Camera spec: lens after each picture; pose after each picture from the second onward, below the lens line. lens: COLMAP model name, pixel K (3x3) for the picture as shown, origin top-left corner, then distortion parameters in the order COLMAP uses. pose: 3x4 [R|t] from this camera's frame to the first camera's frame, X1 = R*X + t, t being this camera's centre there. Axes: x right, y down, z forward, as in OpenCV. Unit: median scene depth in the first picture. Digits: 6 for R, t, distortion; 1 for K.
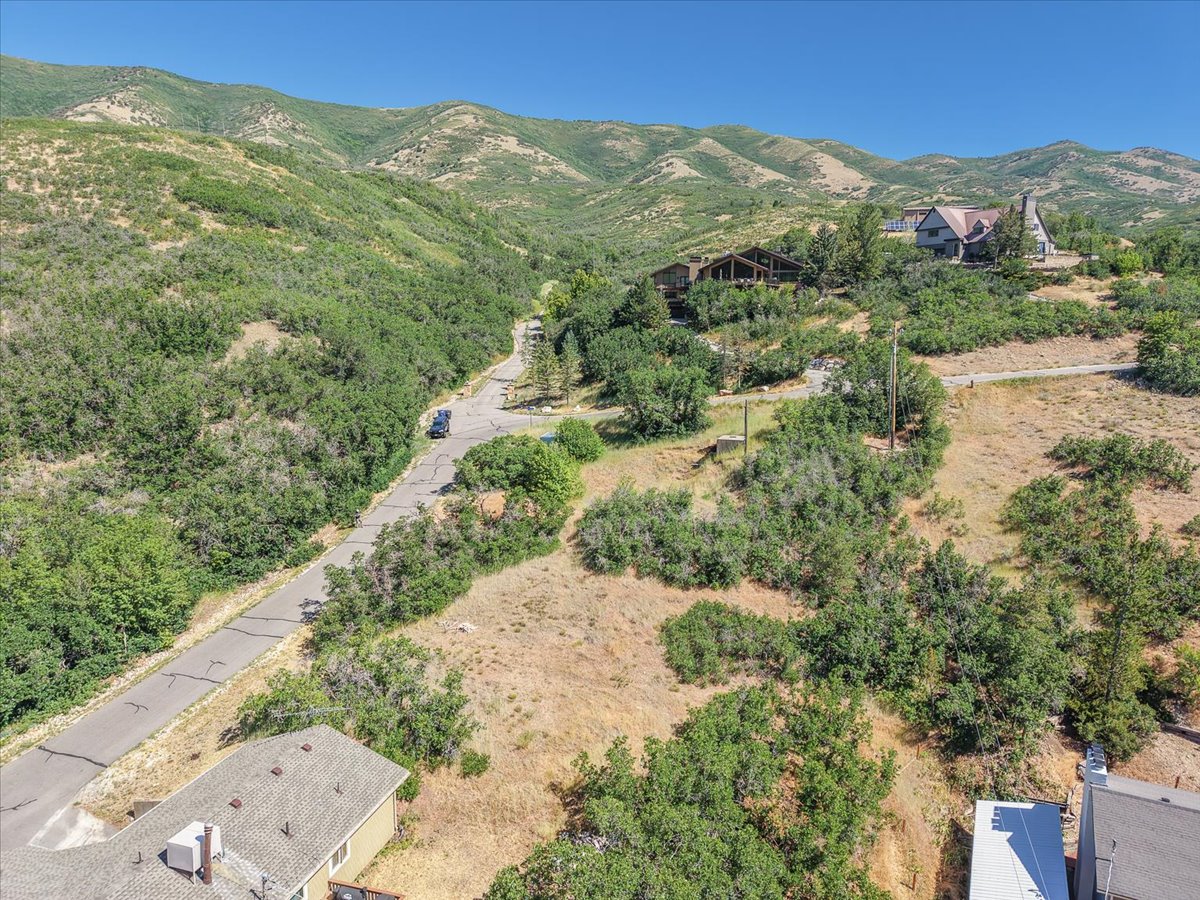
lens RADIAL K [[800.8, 0, 600.7], [0, 800.8, 449.3], [0, 0, 1]] dist [0.047591, -0.043576]
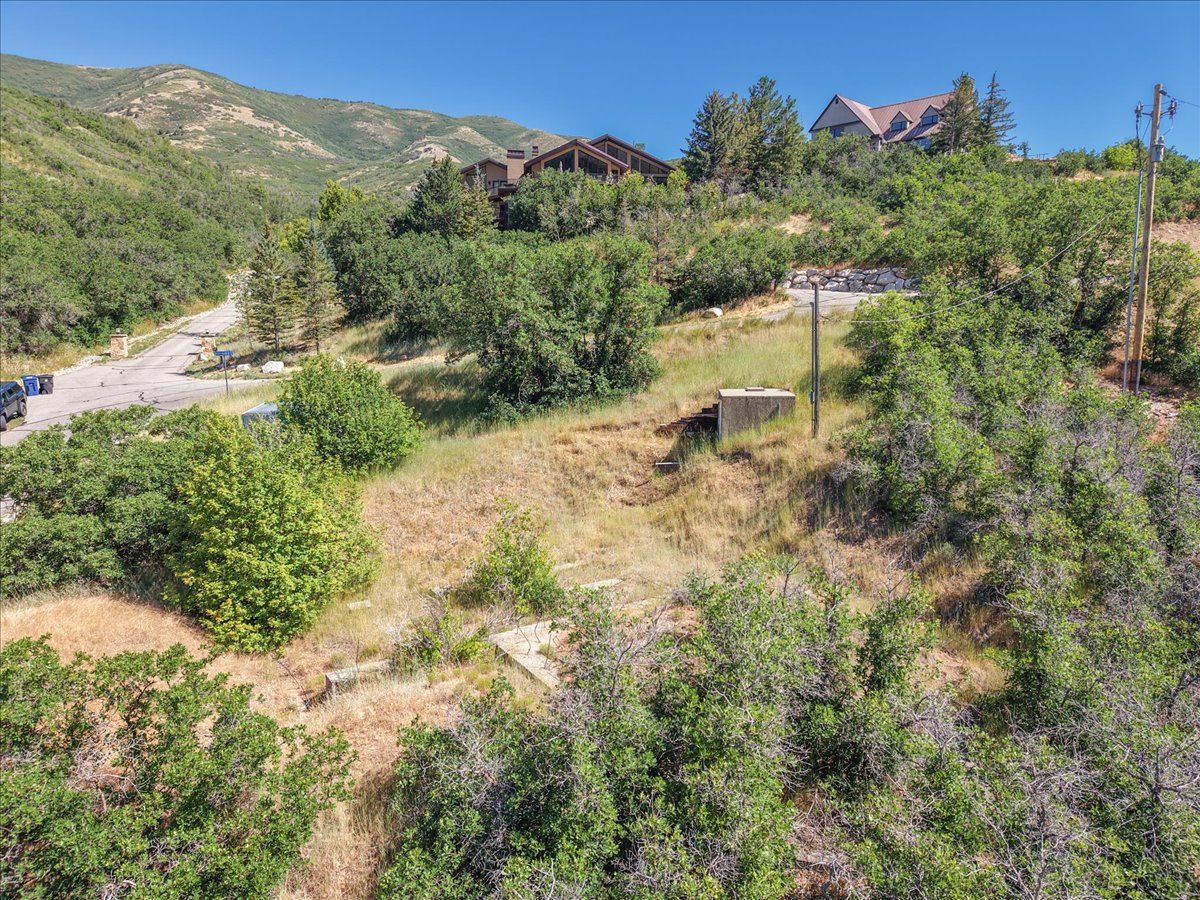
lens RADIAL K [[800.8, 0, 596.5], [0, 800.8, 448.1], [0, 0, 1]] dist [0.047591, -0.043576]
pose [[0.960412, -0.045671, 0.274813, -0.014526], [0.045414, 0.998942, 0.007305, 0.004643], [-0.274855, 0.005465, 0.961470, 0.441361]]
